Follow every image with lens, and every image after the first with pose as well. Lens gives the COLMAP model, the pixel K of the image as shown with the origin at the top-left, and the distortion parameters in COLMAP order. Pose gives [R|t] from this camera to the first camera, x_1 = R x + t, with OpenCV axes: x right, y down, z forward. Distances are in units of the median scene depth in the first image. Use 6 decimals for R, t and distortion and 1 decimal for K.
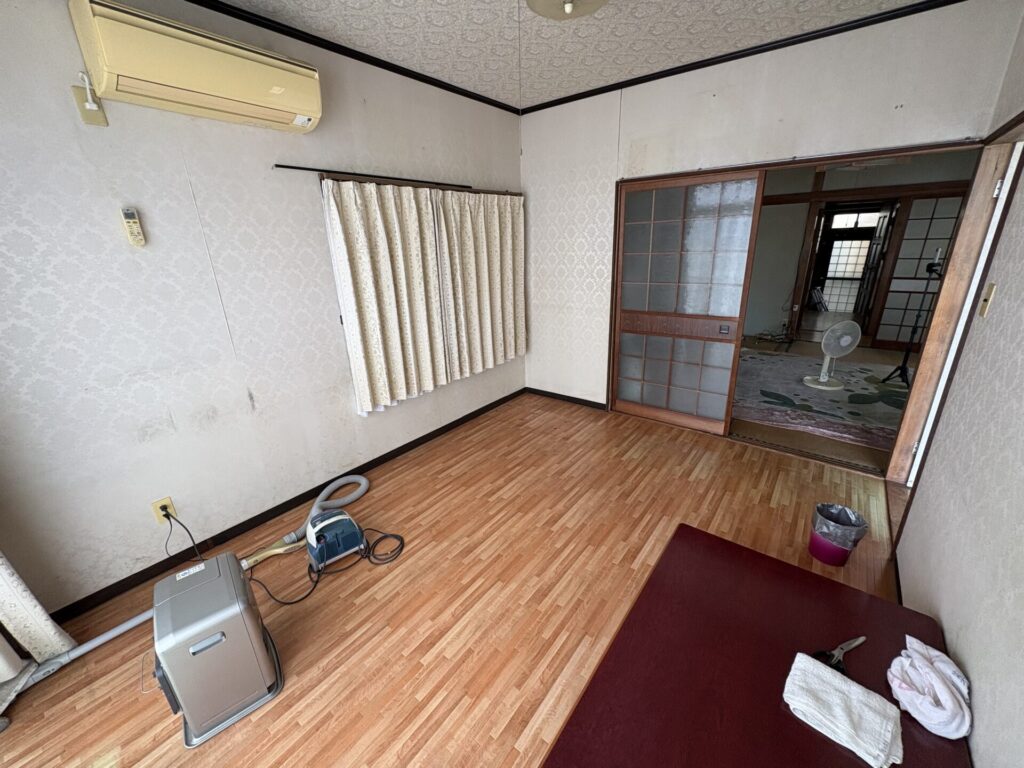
lens RADIAL K [[406.3, 0, 513.5], [0, 406.3, 381.9], [0, 0, 1]] dist [0.001849, -0.000055]
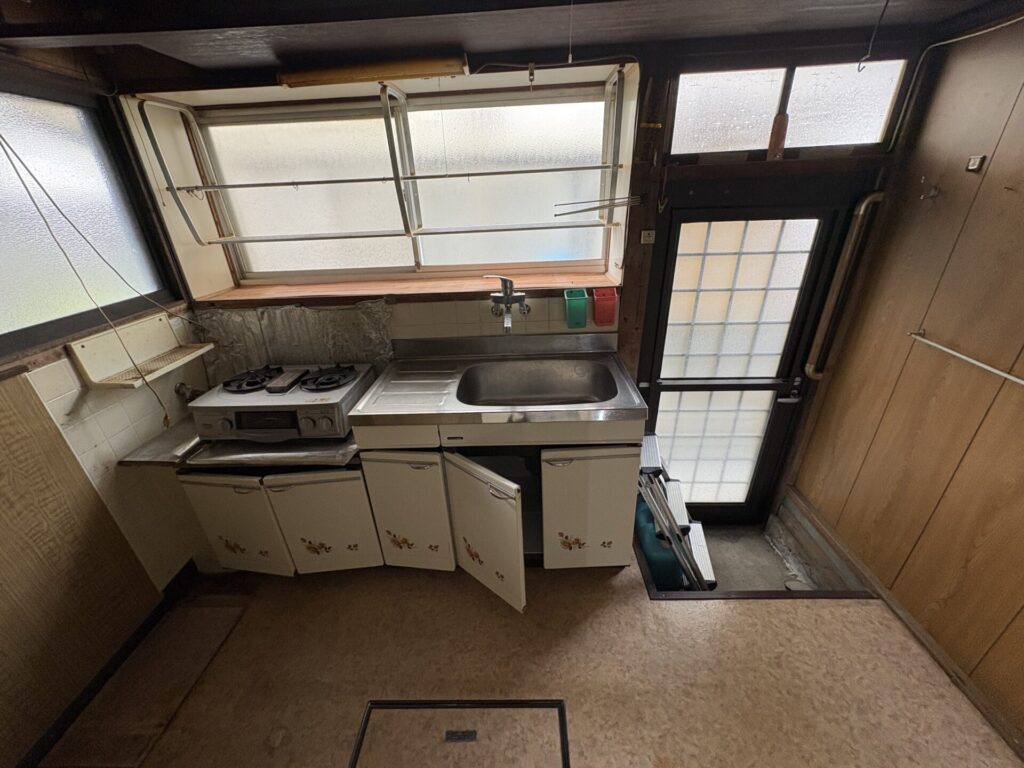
lens RADIAL K [[406.3, 0, 515.5], [0, 406.3, 388.7], [0, 0, 1]] dist [0.001849, -0.000055]
pose [[0.805511, -0.263566, 0.530739, 0.985315], [0.204976, 0.964281, 0.167769, -0.528172], [-0.556000, -0.026352, 0.830764, 1.454746]]
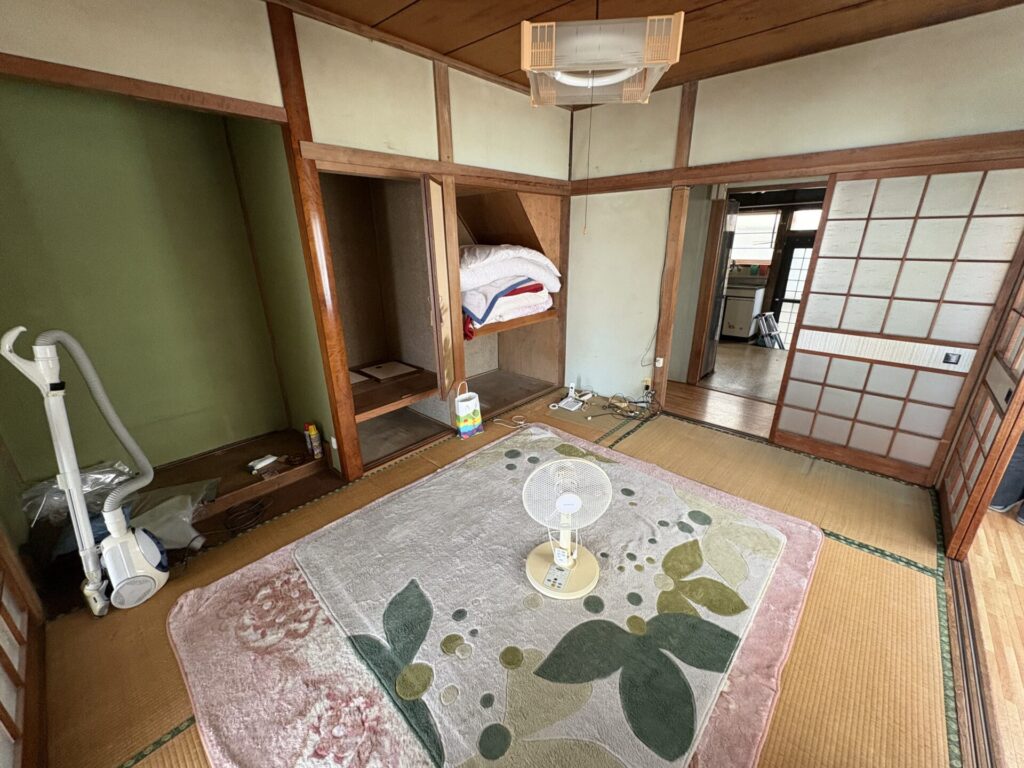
lens RADIAL K [[406.3, 0, 509.3], [0, 406.3, 385.5], [0, 0, 1]] dist [0.001849, -0.000055]
pose [[0.997178, 0.041079, -0.062842, 0.579677], [-0.039699, 0.998946, 0.023061, -0.173864], [0.063723, -0.020501, 0.997757, 0.427577]]
